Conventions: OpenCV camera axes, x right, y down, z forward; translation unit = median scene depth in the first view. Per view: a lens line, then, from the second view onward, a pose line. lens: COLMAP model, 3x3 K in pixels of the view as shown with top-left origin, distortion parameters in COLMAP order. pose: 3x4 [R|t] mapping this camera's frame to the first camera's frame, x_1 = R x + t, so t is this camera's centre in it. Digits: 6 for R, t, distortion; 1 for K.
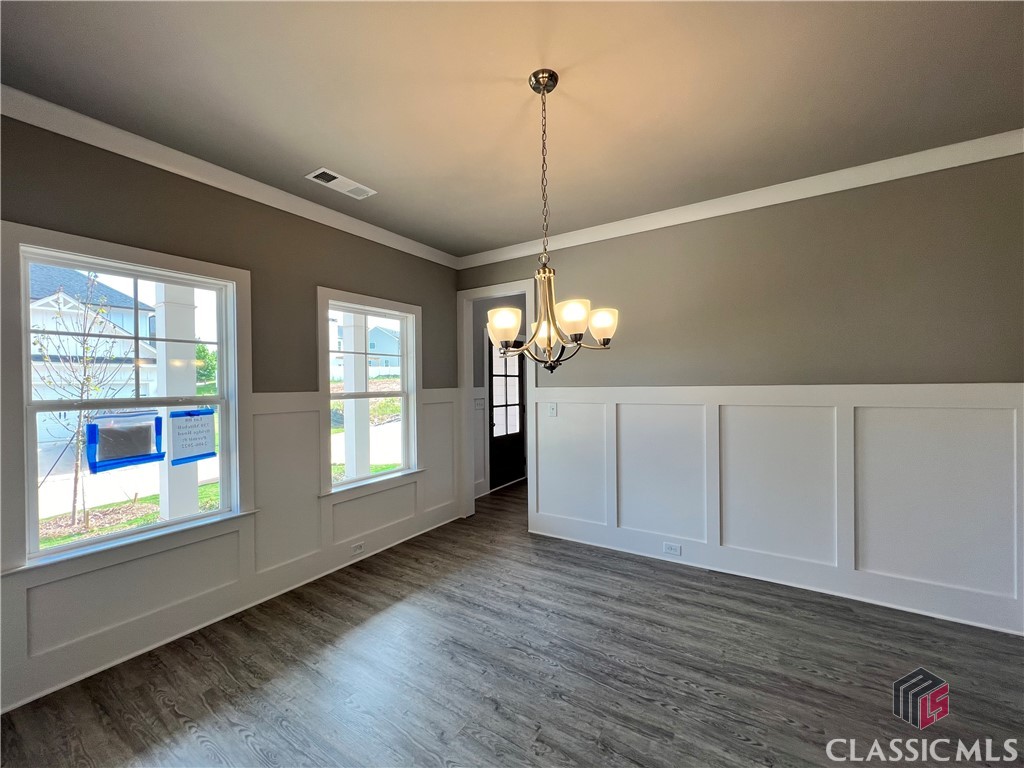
lens RADIAL K [[411.2, 0, 511.9], [0, 411.2, 383.4], [0, 0, 1]] dist [-0.000341, 0.000219]
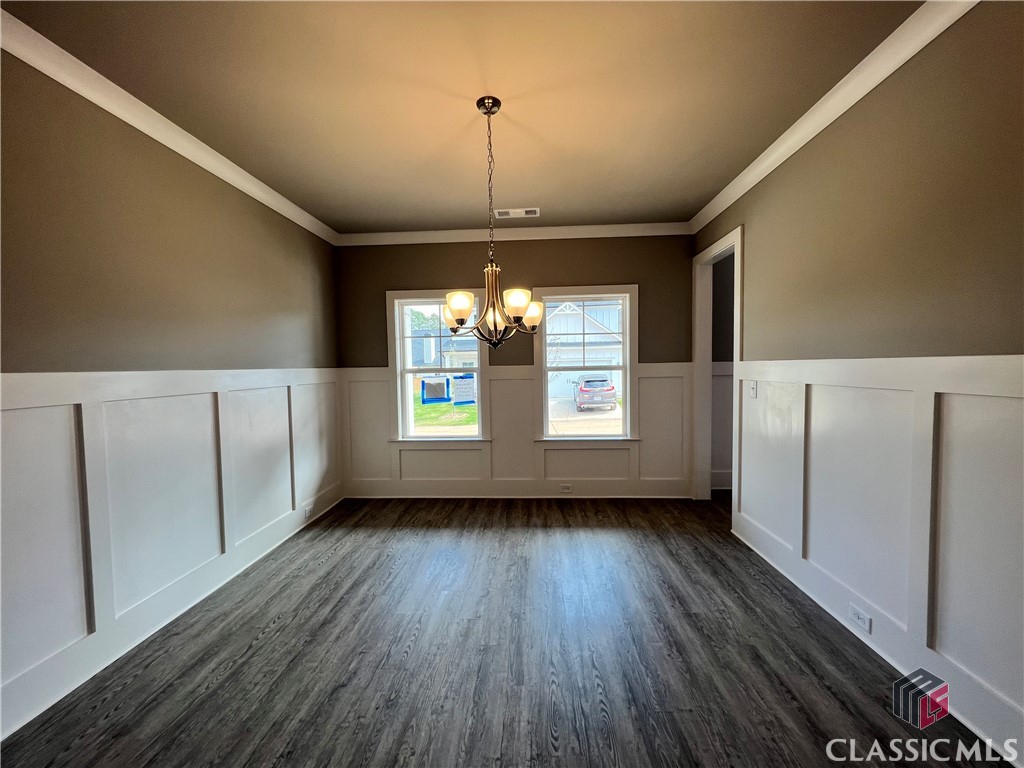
lens RADIAL K [[411.2, 0, 515.2], [0, 411.2, 380.2], [0, 0, 1]] dist [-0.000341, 0.000219]
pose [[0.501064, 0.035002, -0.864702, 0.746416], [0.010615, 0.998858, 0.046584, 0.005076], [0.865345, -0.032520, 0.500120, 0.274011]]
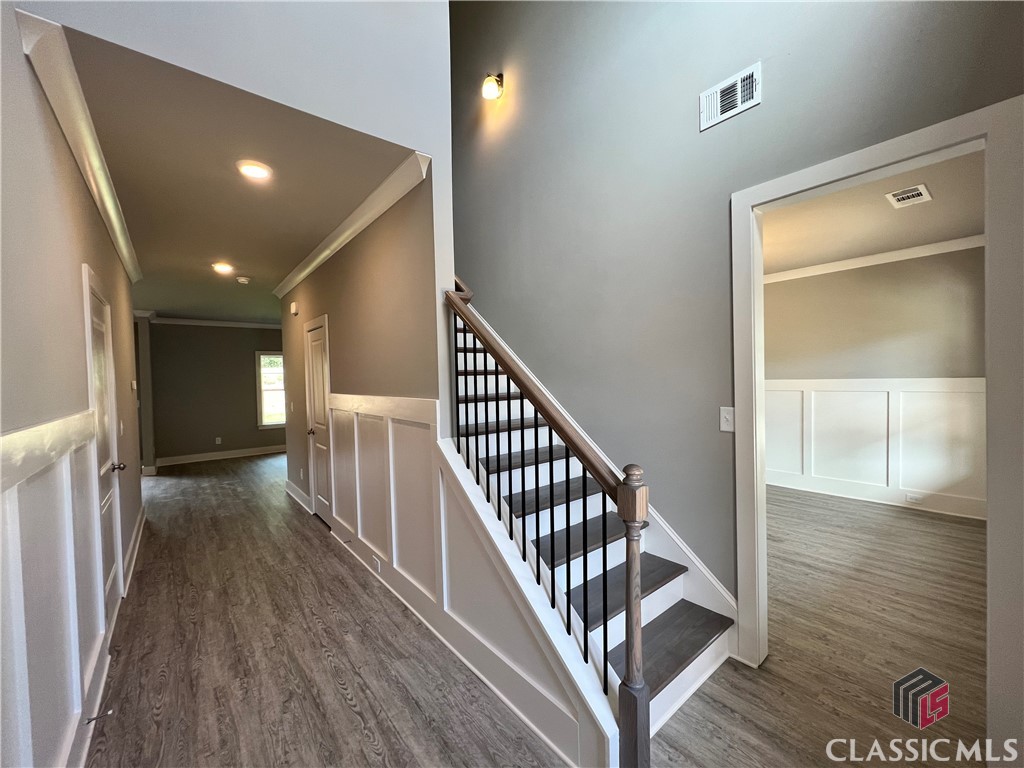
lens RADIAL K [[411.2, 0, 518.0], [0, 411.2, 386.2], [0, 0, 1]] dist [-0.000341, 0.000219]
pose [[-0.953162, 0.027474, 0.301209, 0.255442], [0.035237, 0.999171, 0.020370, -0.034609], [-0.300400, 0.030029, -0.953341, 2.243277]]
